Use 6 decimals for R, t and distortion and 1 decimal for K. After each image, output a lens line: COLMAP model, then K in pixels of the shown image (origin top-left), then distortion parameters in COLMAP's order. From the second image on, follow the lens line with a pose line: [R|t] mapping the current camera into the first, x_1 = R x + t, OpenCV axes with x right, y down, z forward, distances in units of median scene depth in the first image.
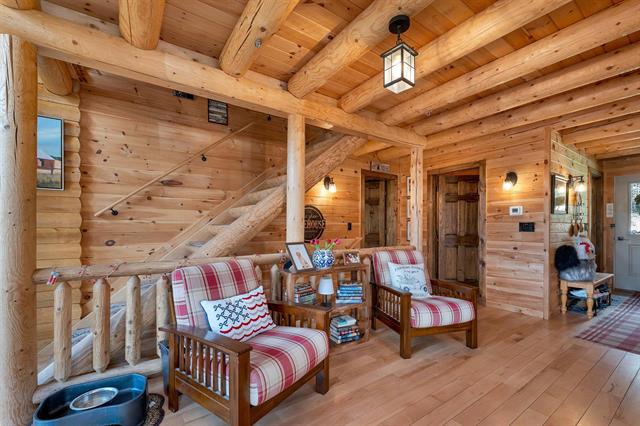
lens RADIAL K [[270.4, 0, 316.0], [0, 270.4, 233.1], [0, 0, 1]] dist [0.004246, -0.000418]
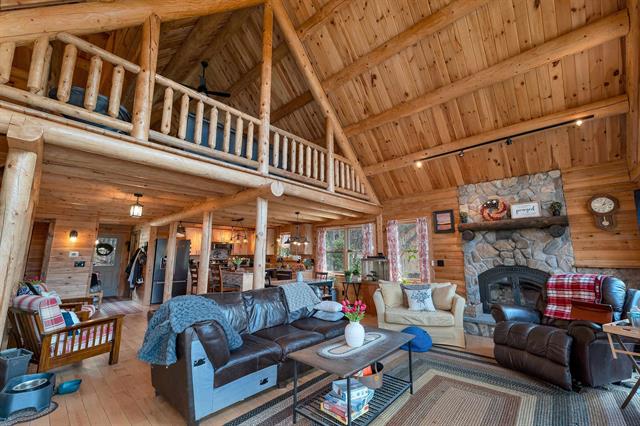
lens RADIAL K [[270.4, 0, 313.2], [0, 270.4, 214.2], [0, 0, 1]] dist [0.004246, -0.000418]
pose [[-0.194685, 0.149855, 0.969351, -1.178039], [0.026674, 0.988704, -0.147490, -0.042802], [-0.980503, -0.002858, -0.196483, -0.096119]]
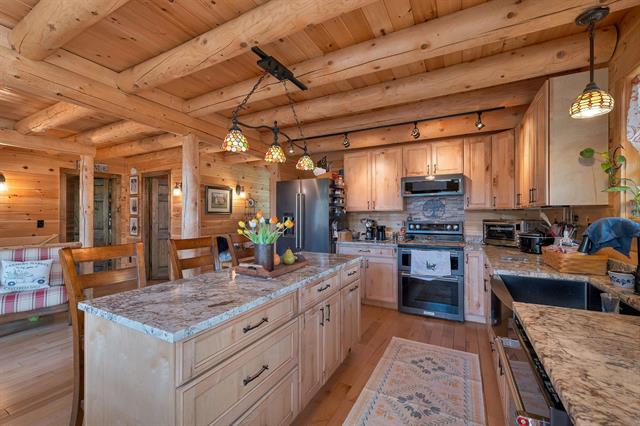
lens RADIAL K [[270.4, 0, 319.7], [0, 270.4, 214.8], [0, 0, 1]] dist [0.004246, -0.000418]
pose [[0.888672, -0.001573, 0.458540, 0.711507], [0.012845, 0.999687, -0.021465, -0.028426], [-0.458363, 0.024965, 0.888415, -0.449580]]
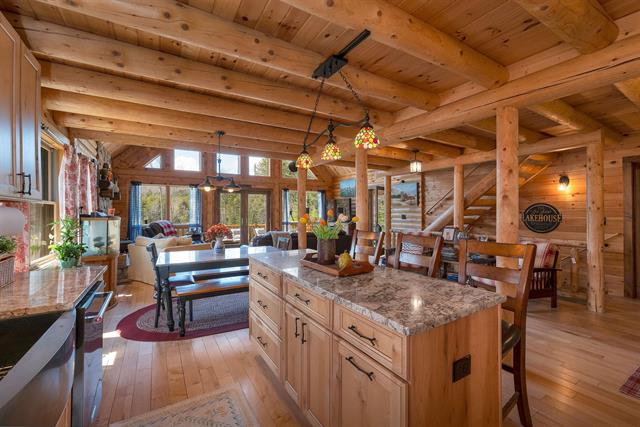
lens RADIAL K [[268.1, 0, 323.6], [0, 268.1, 213.0], [0, 0, 1]] dist [0.021571, 0.000181]
pose [[-0.035598, -0.000552, -0.999366, 1.388020], [-0.022444, 0.999748, 0.000247, -0.037918], [0.999114, 0.022438, -0.035601, 0.058586]]
